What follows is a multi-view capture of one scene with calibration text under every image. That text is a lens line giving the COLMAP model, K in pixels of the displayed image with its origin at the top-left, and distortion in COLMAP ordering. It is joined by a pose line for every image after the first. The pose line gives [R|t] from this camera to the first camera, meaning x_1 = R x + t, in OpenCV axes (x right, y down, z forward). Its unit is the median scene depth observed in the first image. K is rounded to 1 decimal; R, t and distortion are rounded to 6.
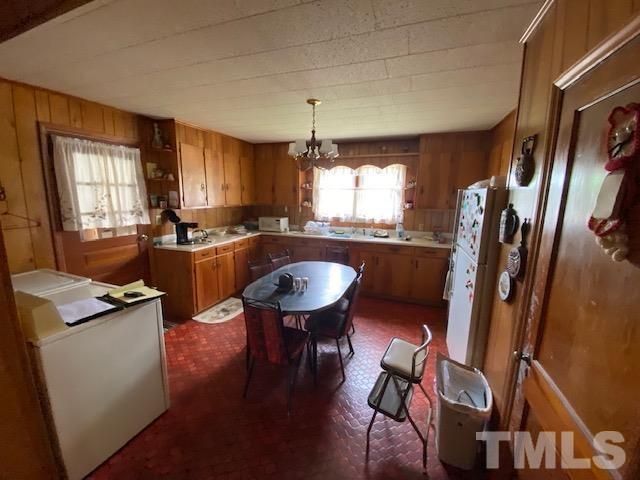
lens RADIAL K [[258.9, 0, 320.8], [0, 258.9, 242.9], [0, 0, 1]] dist [-0.000585, -0.000156]
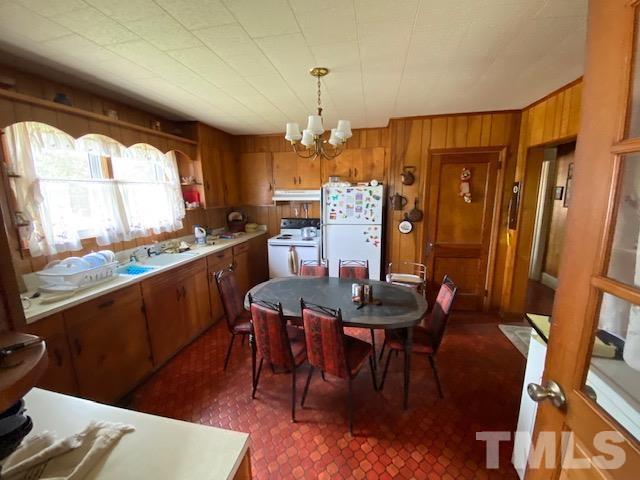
lens RADIAL K [[258.9, 0, 319.4], [0, 258.9, 239.5], [0, 0, 1]] dist [-0.000585, -0.000156]
pose [[-0.131996, -0.175906, 0.975517, -0.492505], [0.173709, 0.964794, 0.197477, -0.120313], [-0.975911, 0.195522, -0.096793, 0.647080]]
